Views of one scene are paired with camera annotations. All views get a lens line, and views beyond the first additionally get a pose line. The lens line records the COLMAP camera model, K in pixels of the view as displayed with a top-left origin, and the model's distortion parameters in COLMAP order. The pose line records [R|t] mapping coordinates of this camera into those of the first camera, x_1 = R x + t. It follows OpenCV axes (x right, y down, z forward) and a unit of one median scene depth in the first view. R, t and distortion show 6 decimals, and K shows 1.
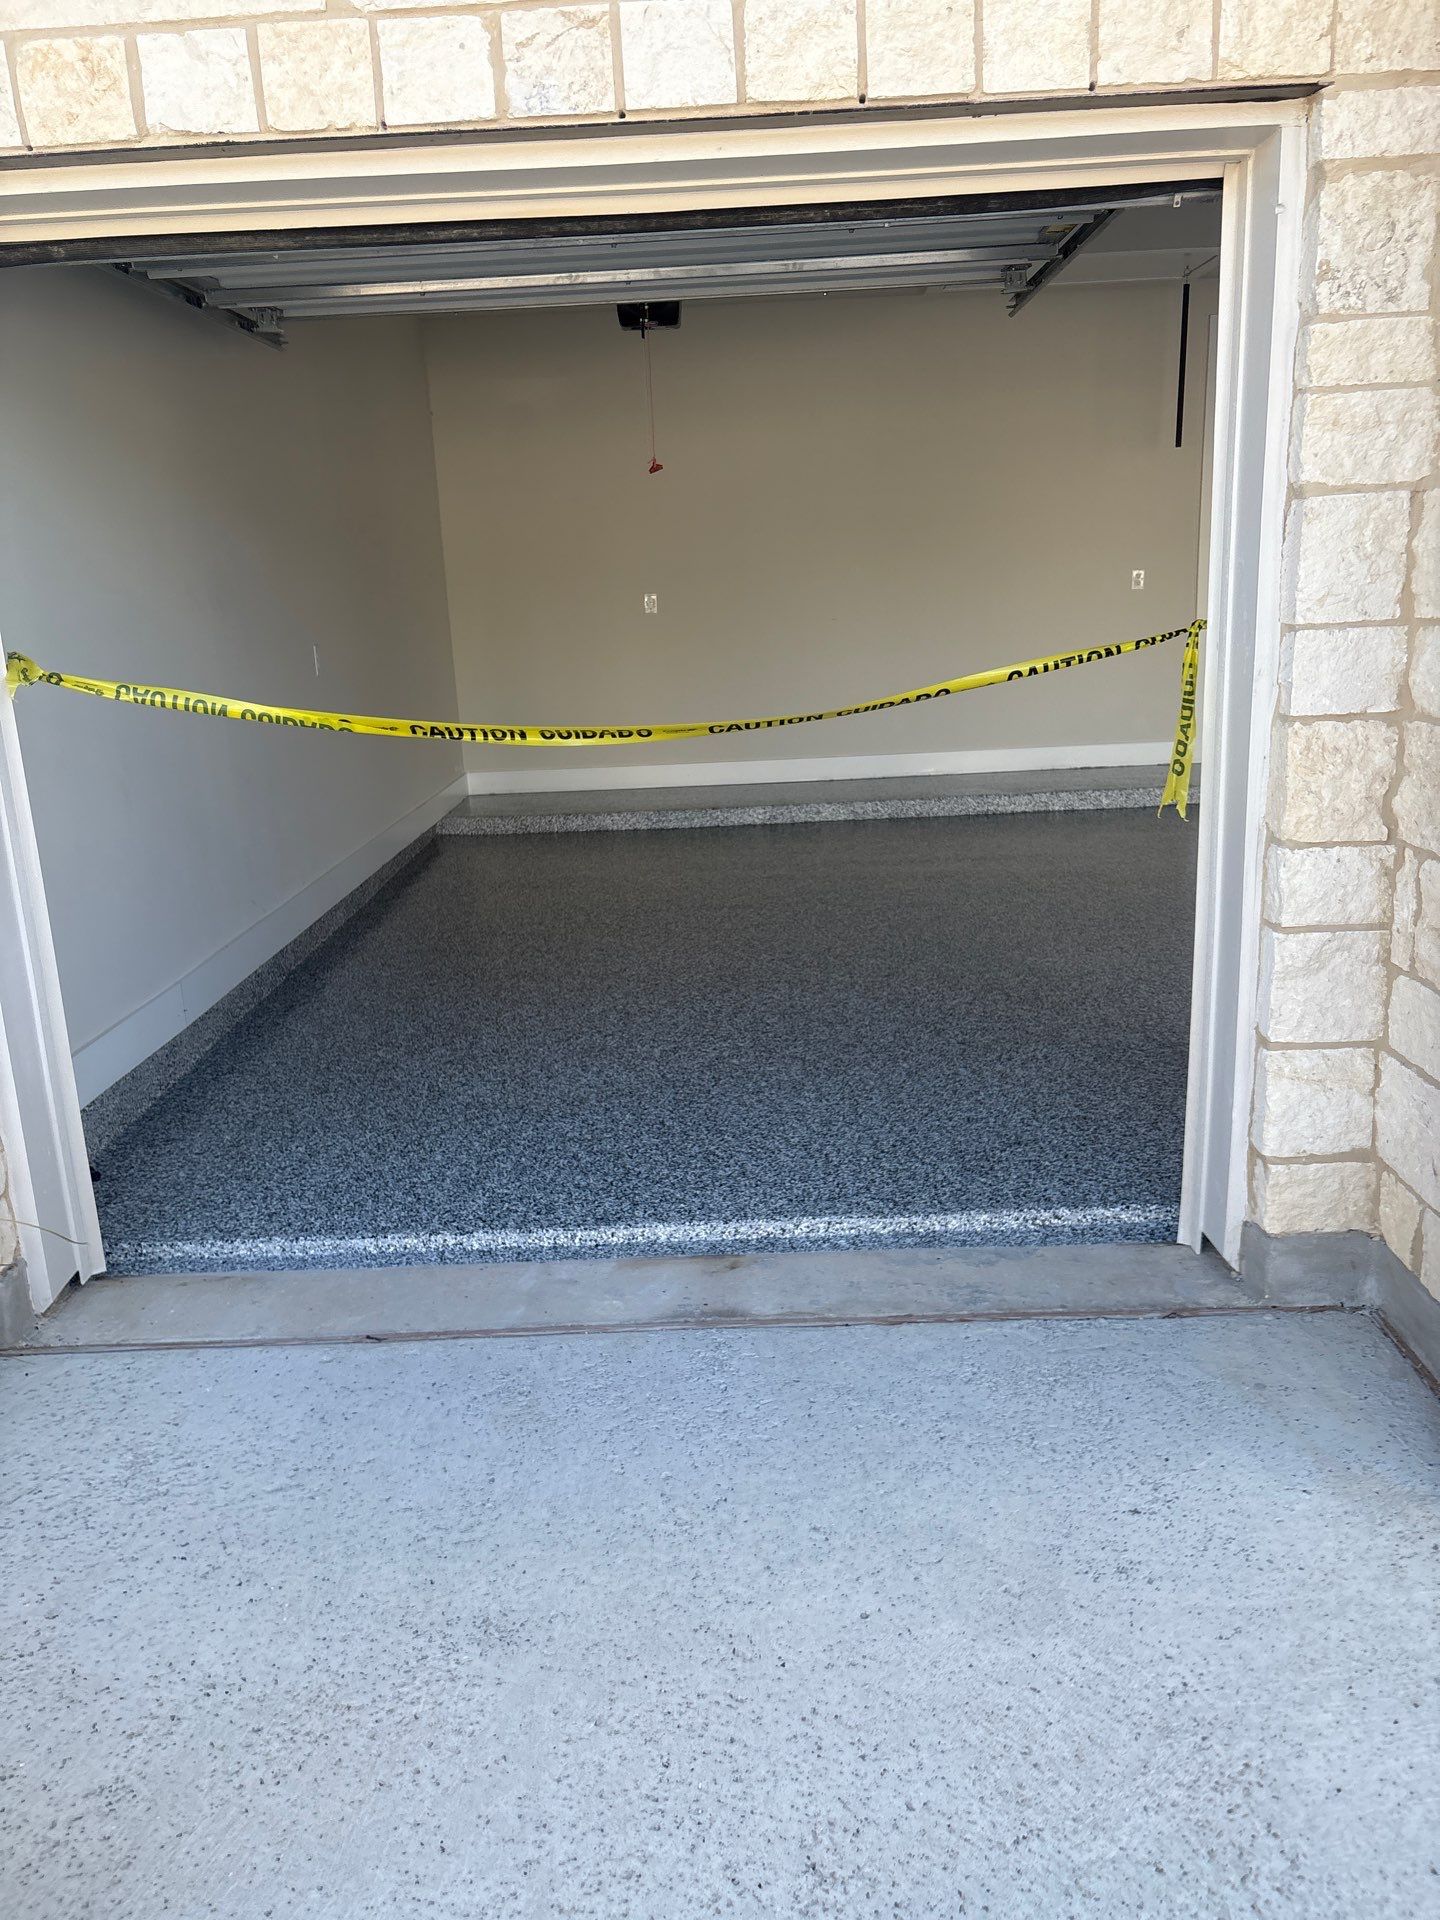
lens RADIAL K [[1454.4, 0, 715.3], [0, 1454.4, 956.4], [0, 0, 1]] dist [0.038112, -0.046570]
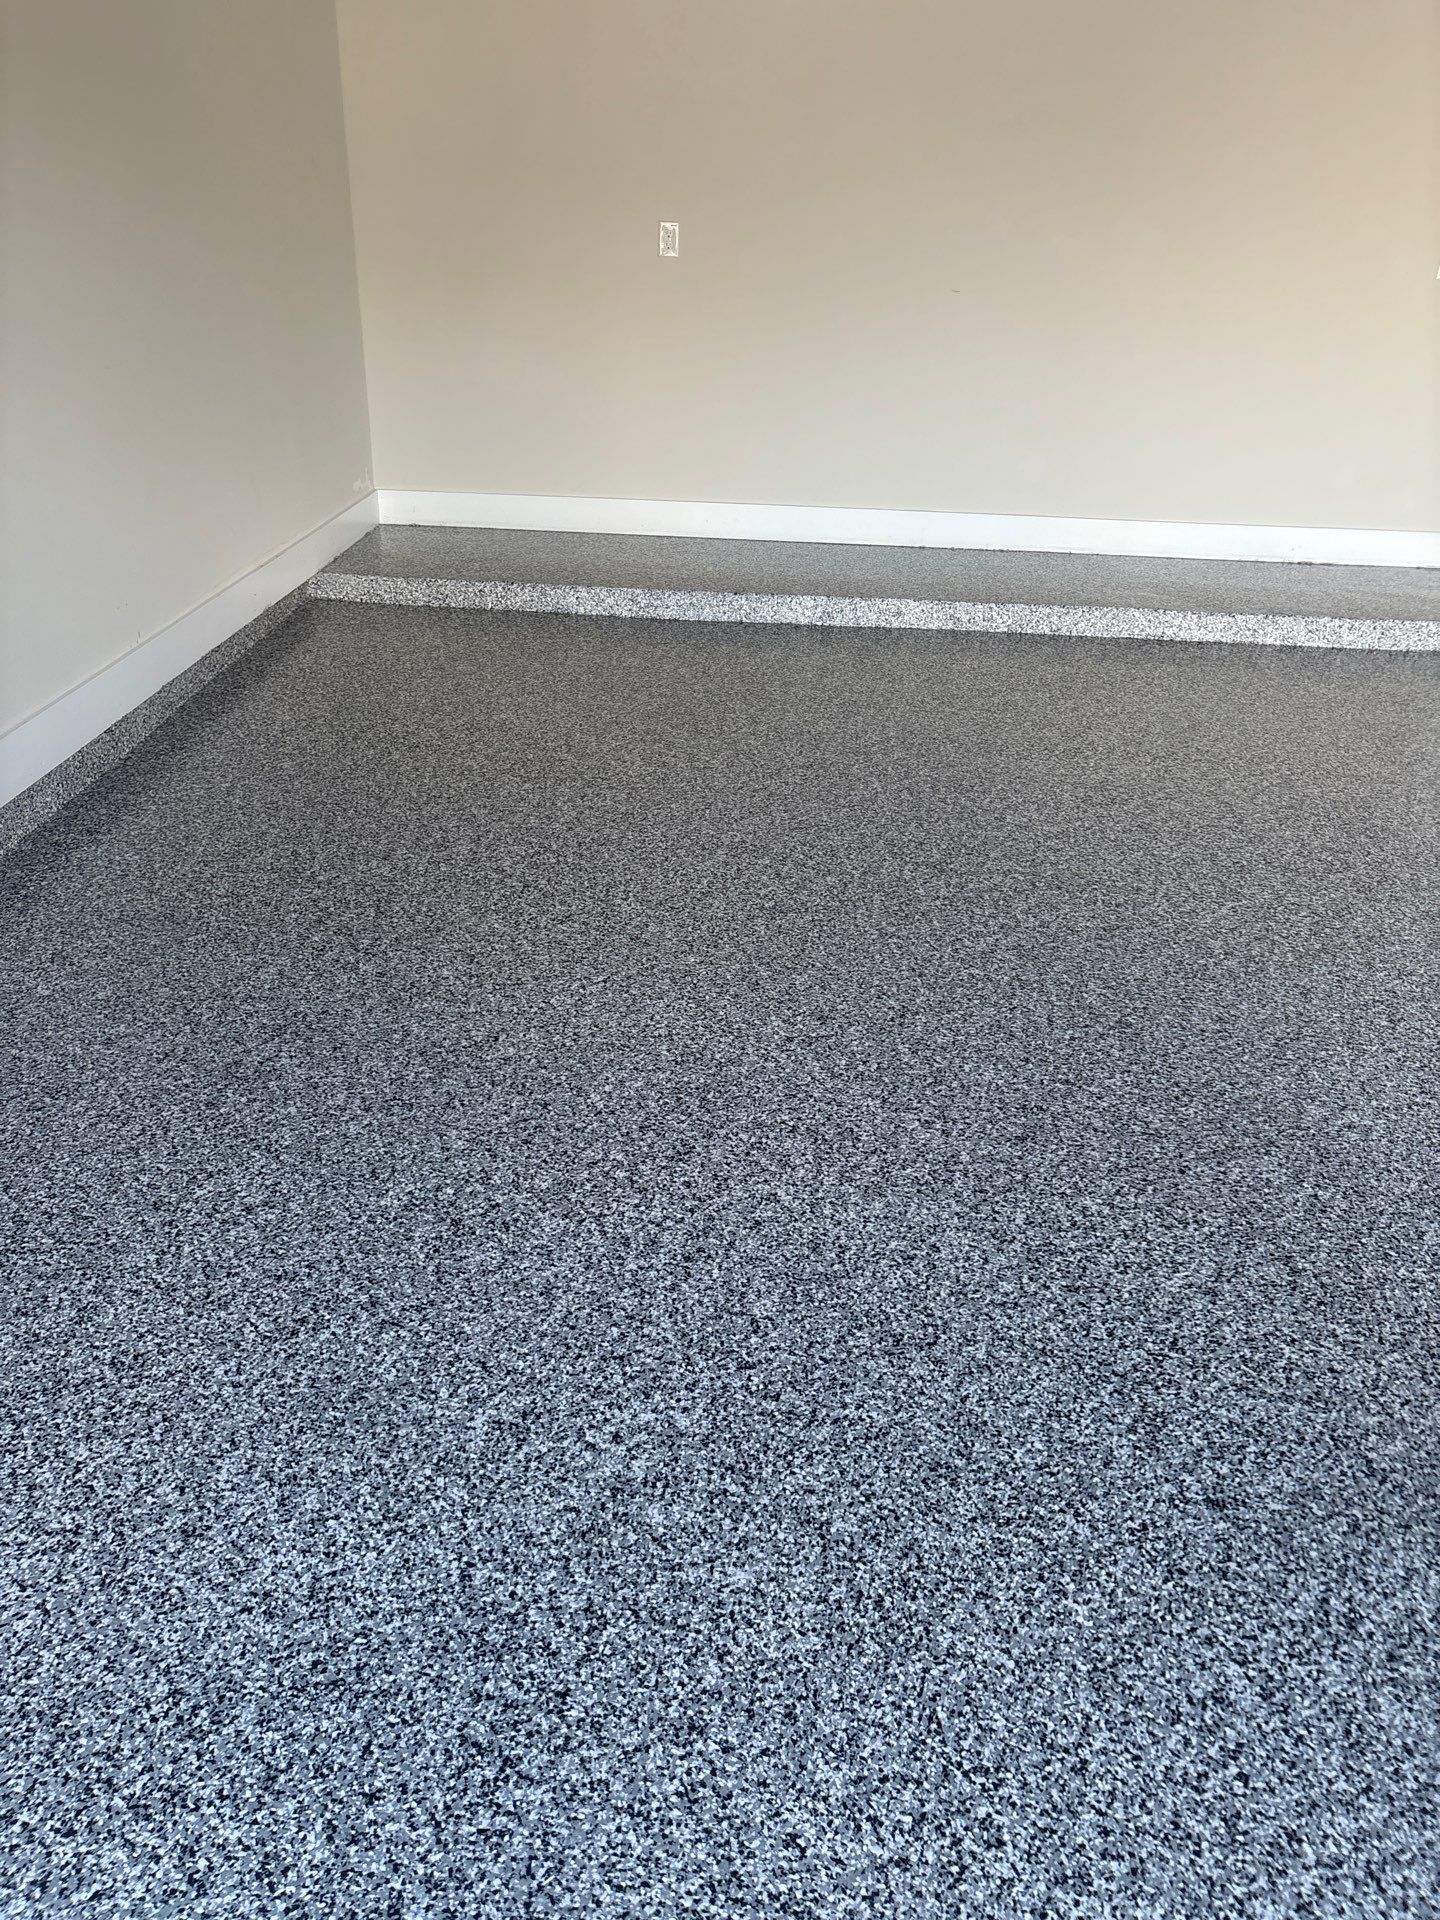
lens RADIAL K [[1448.4, 0, 724.3], [0, 1448.4, 973.6], [0, 0, 1]] dist [0.004603, -0.030511]
pose [[0.996202, 0.086947, -0.004564, 0.017270], [-0.083414, 0.968118, 0.236198, -0.138842], [0.024955, -0.234921, 0.971694, 0.524457]]
